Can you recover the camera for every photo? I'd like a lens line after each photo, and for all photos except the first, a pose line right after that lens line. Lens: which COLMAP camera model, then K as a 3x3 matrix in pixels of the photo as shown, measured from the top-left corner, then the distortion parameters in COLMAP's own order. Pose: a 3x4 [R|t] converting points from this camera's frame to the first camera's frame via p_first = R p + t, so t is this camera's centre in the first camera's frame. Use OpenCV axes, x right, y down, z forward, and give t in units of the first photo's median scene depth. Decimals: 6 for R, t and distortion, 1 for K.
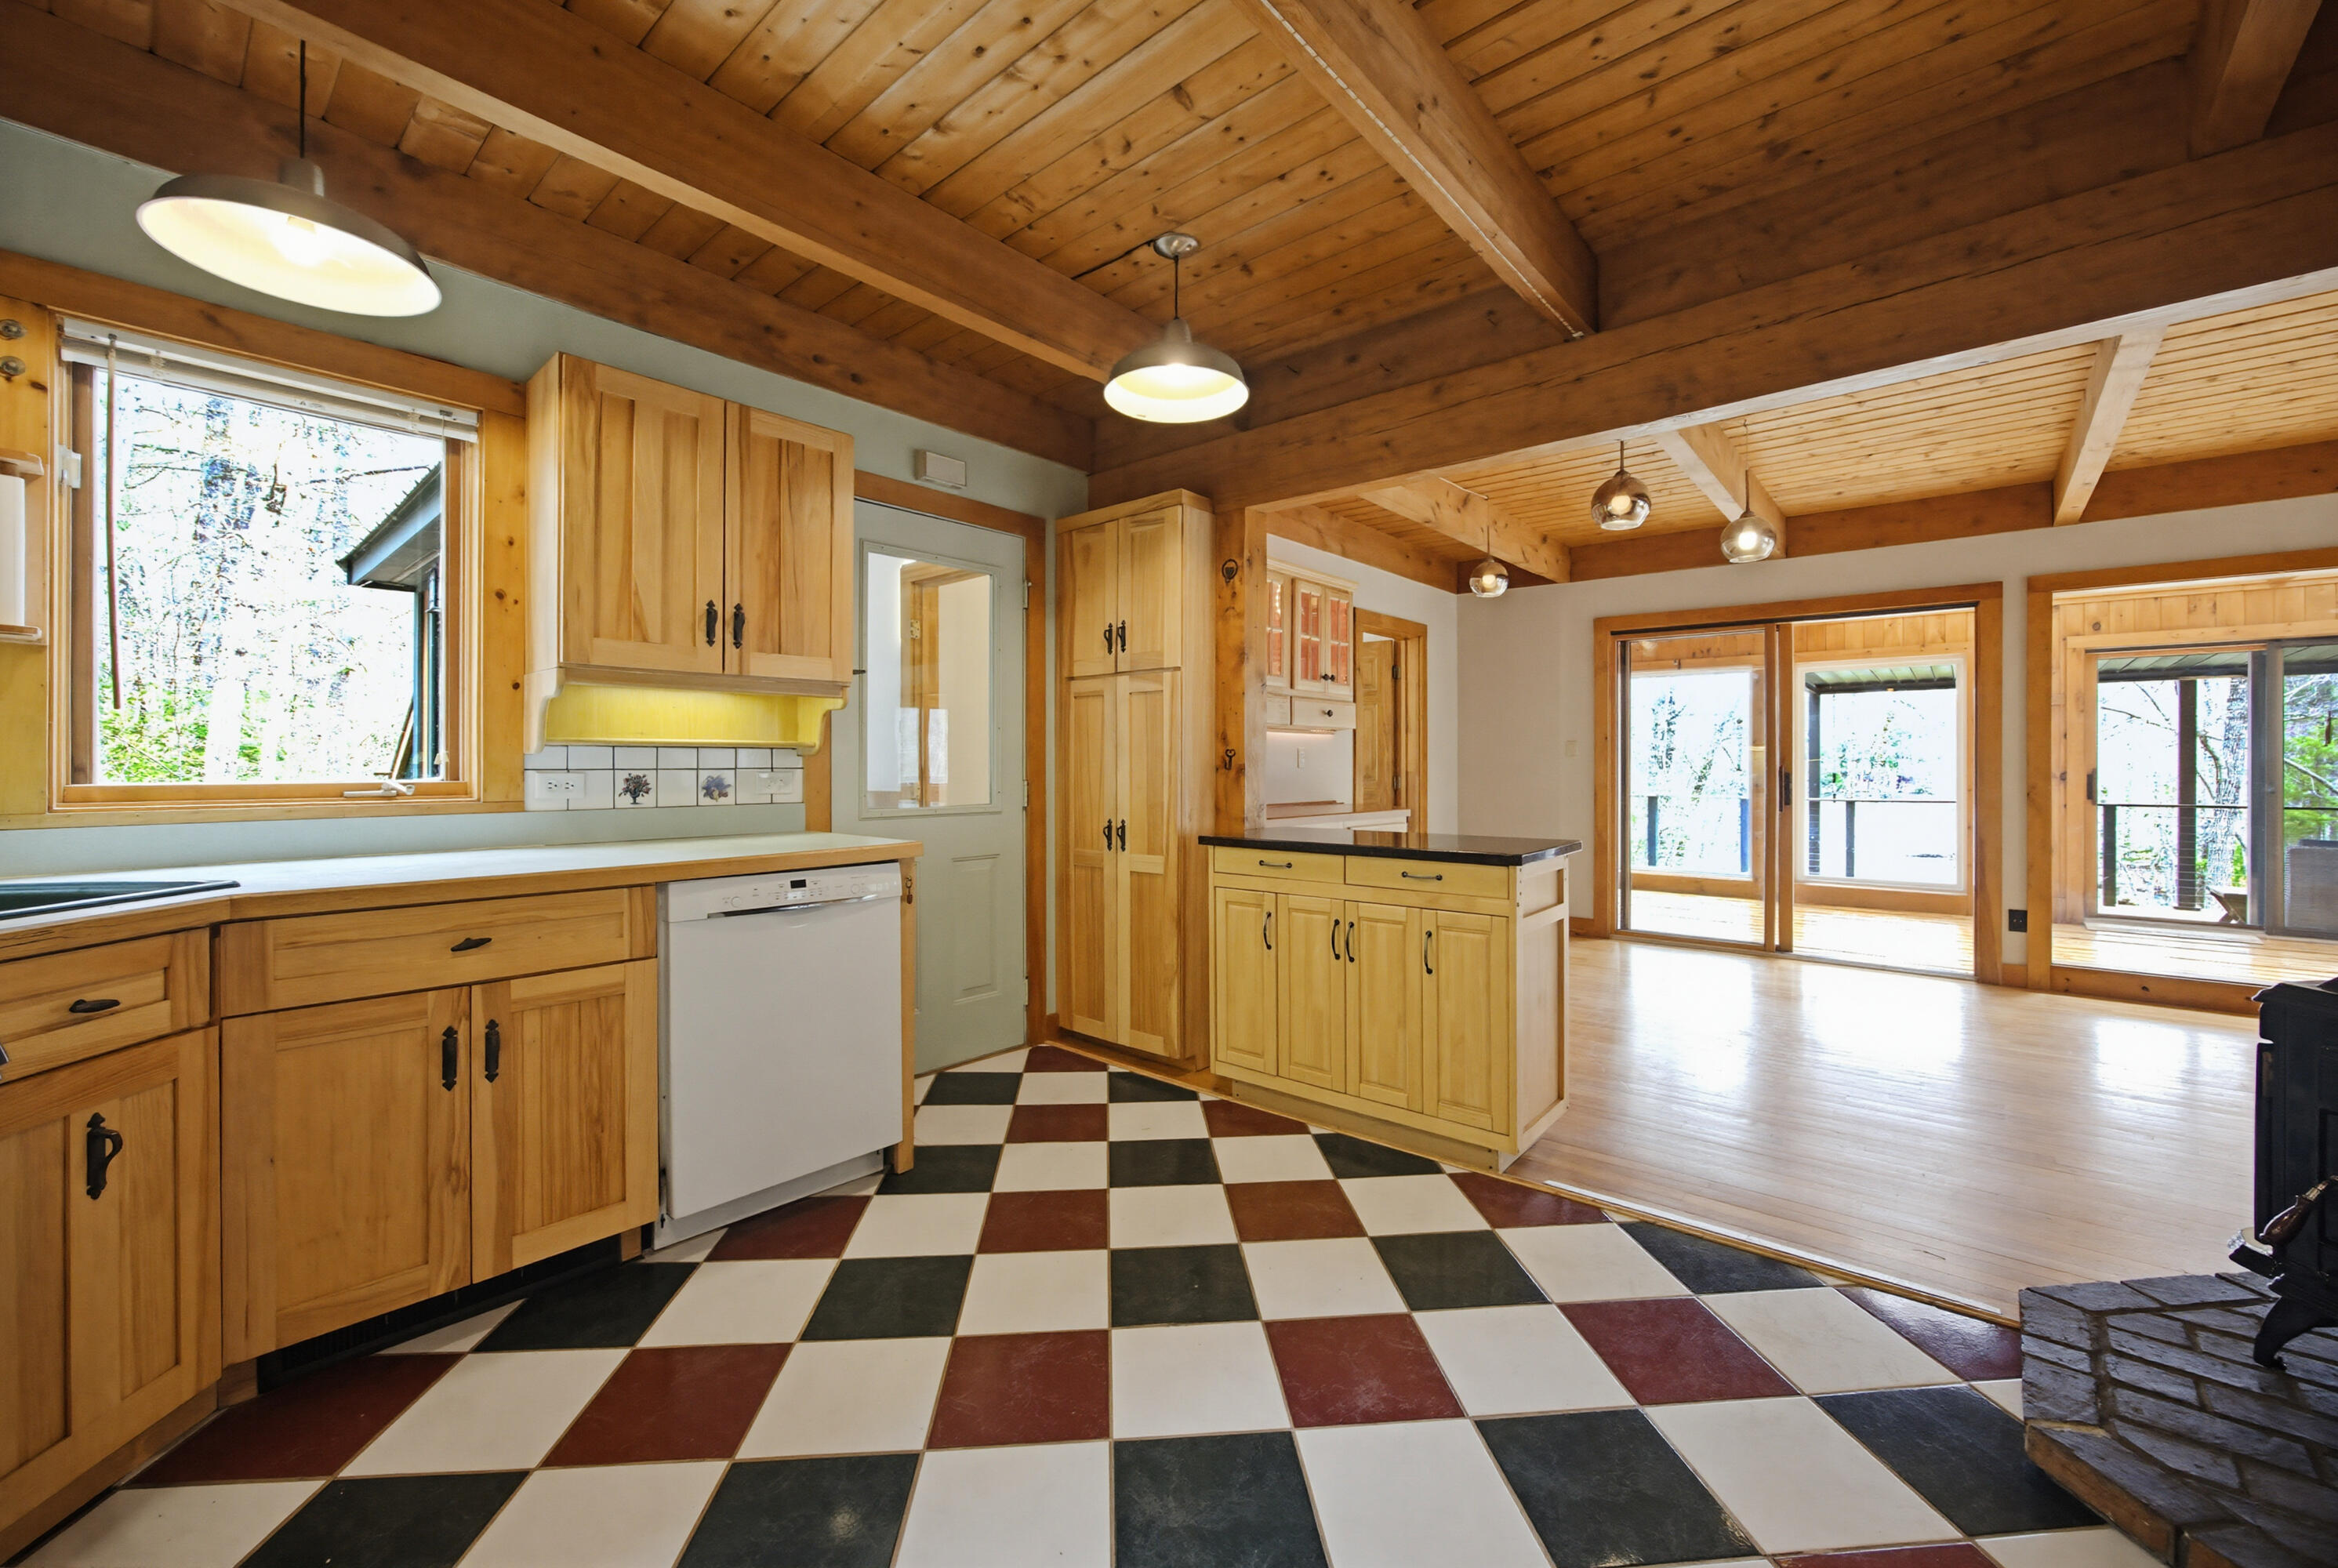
lens RADIAL K [[906.4, 0, 1165.0], [0, 906.4, 769.6], [0, 0, 1]] dist [-0.016918, 0.005099]
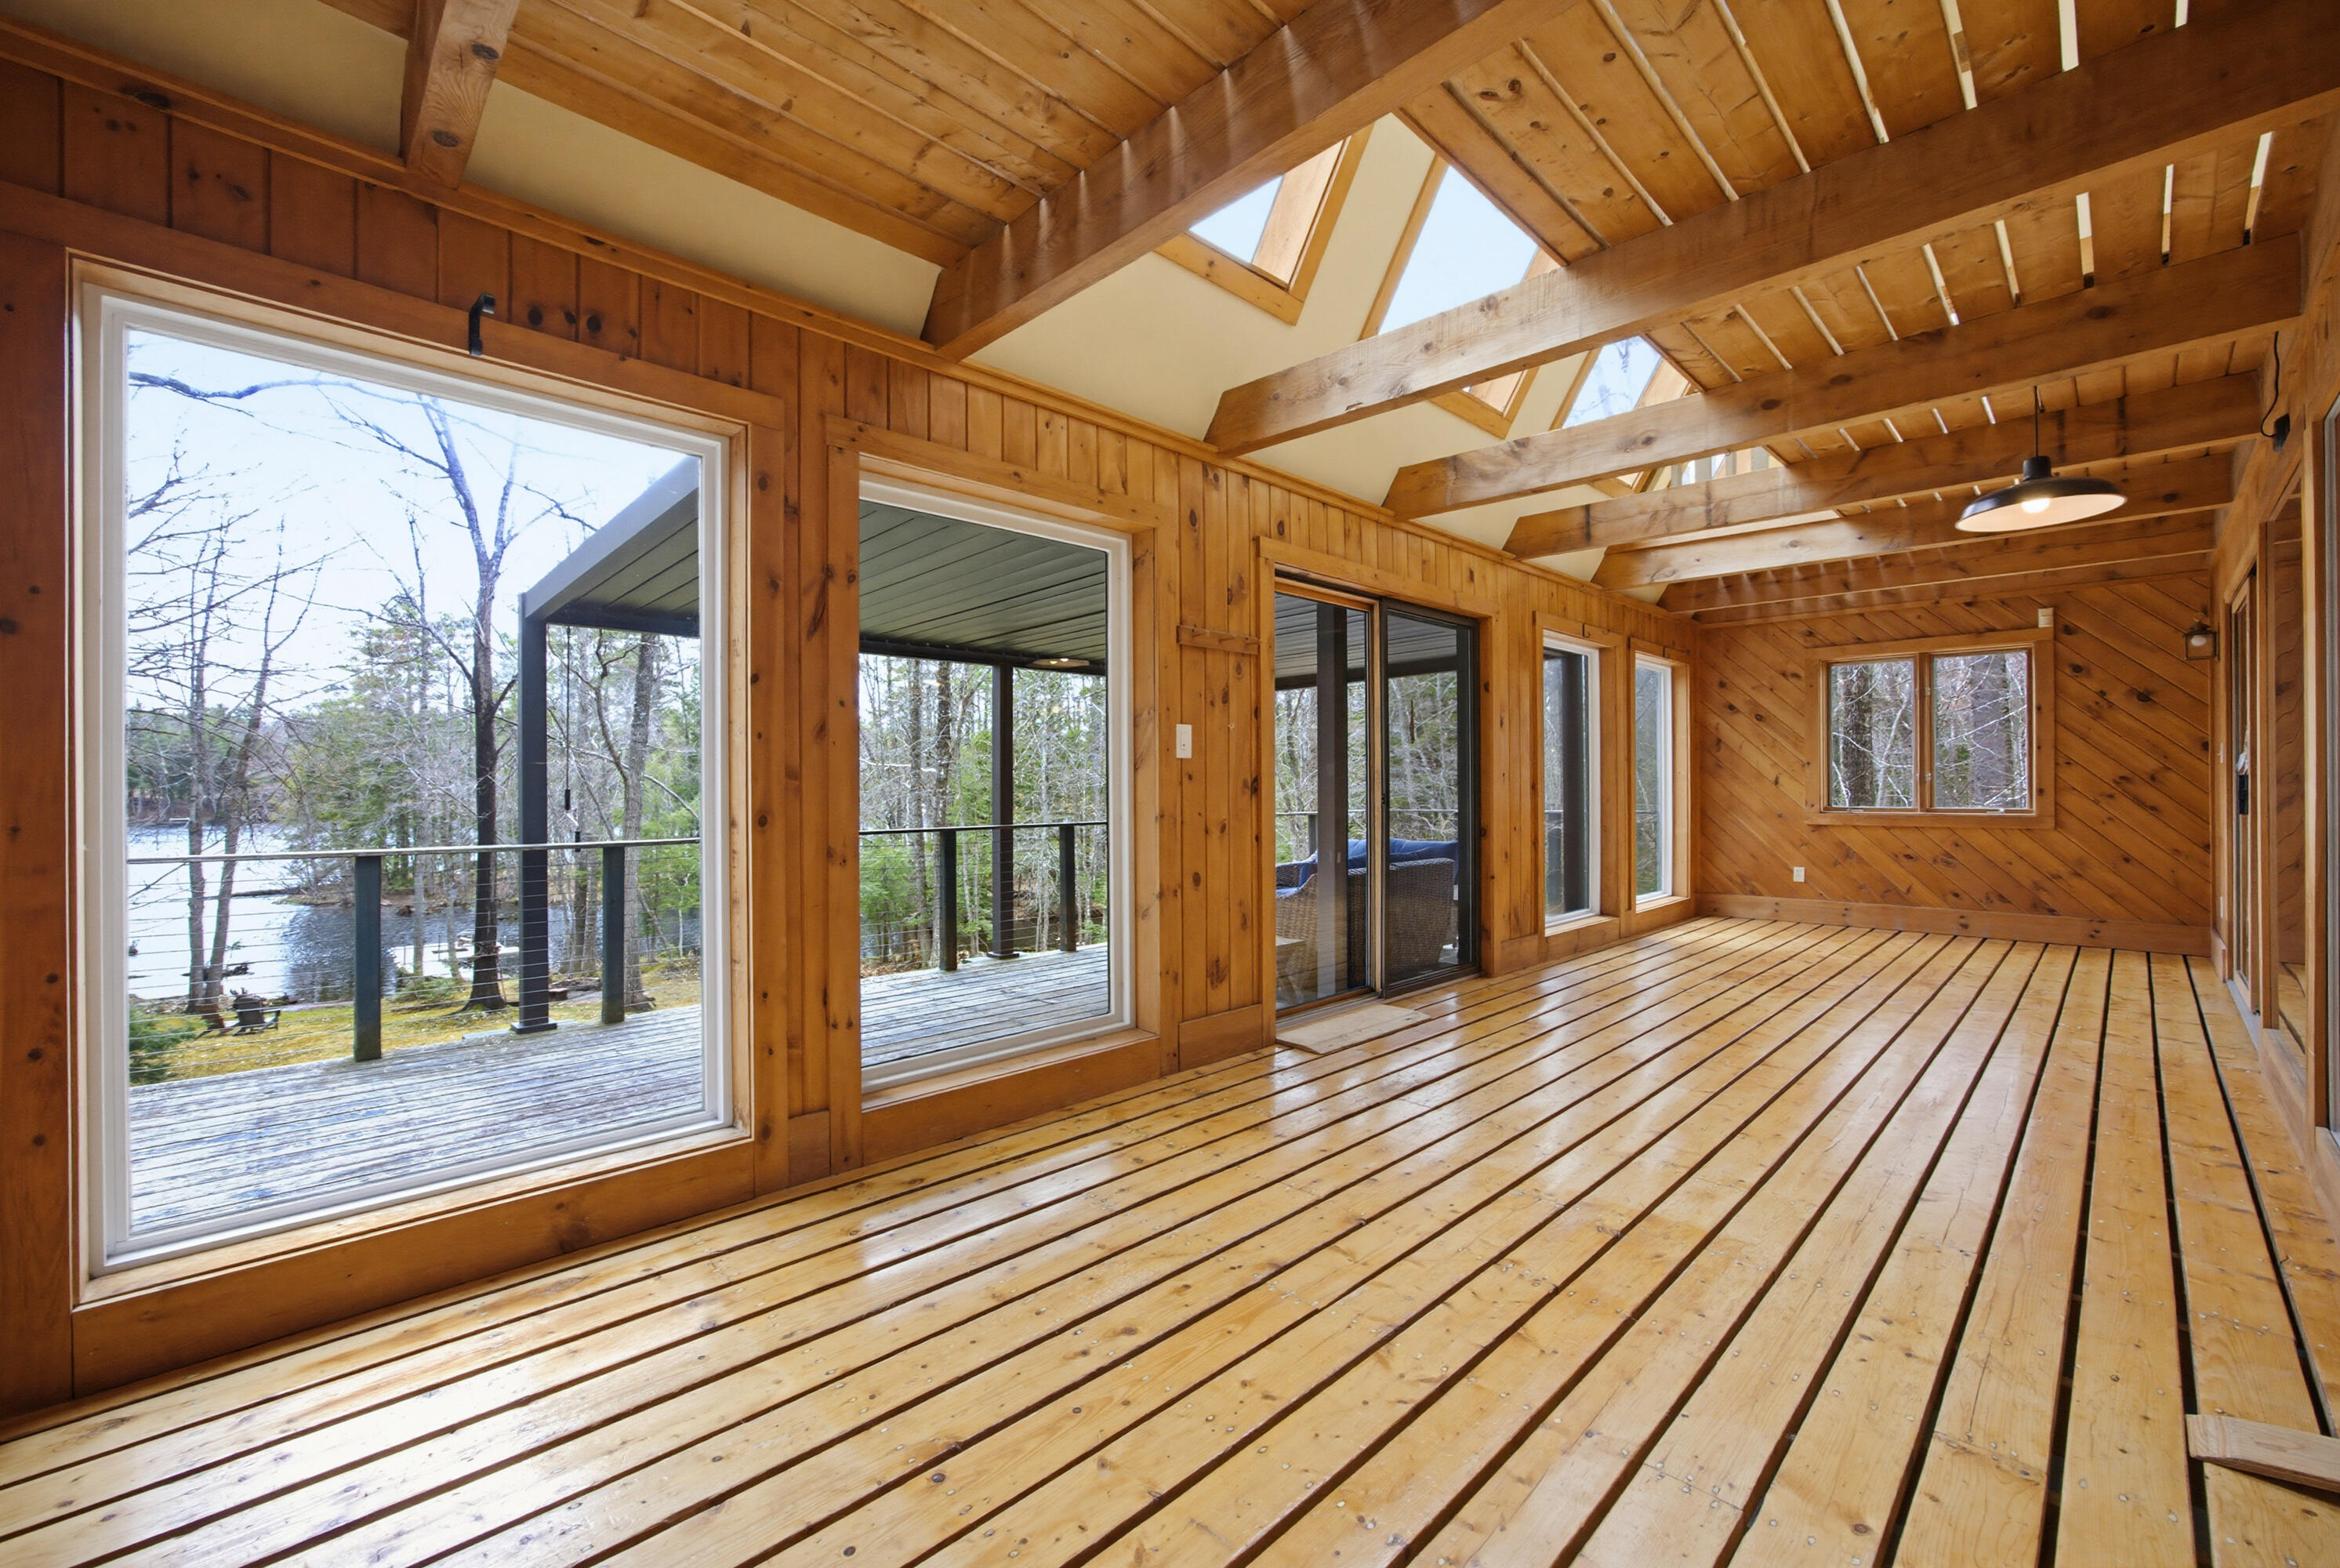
lens RADIAL K [[907.3, 0, 1184.3], [0, 907.3, 792.9], [0, 0, 1]] dist [-0.016918, 0.005099]
pose [[0.081089, -0.004020, 0.996699, 0.973841], [0.009527, 0.999949, 0.003258, 0.021957], [-0.996661, 0.009232, 0.081123, 2.226764]]
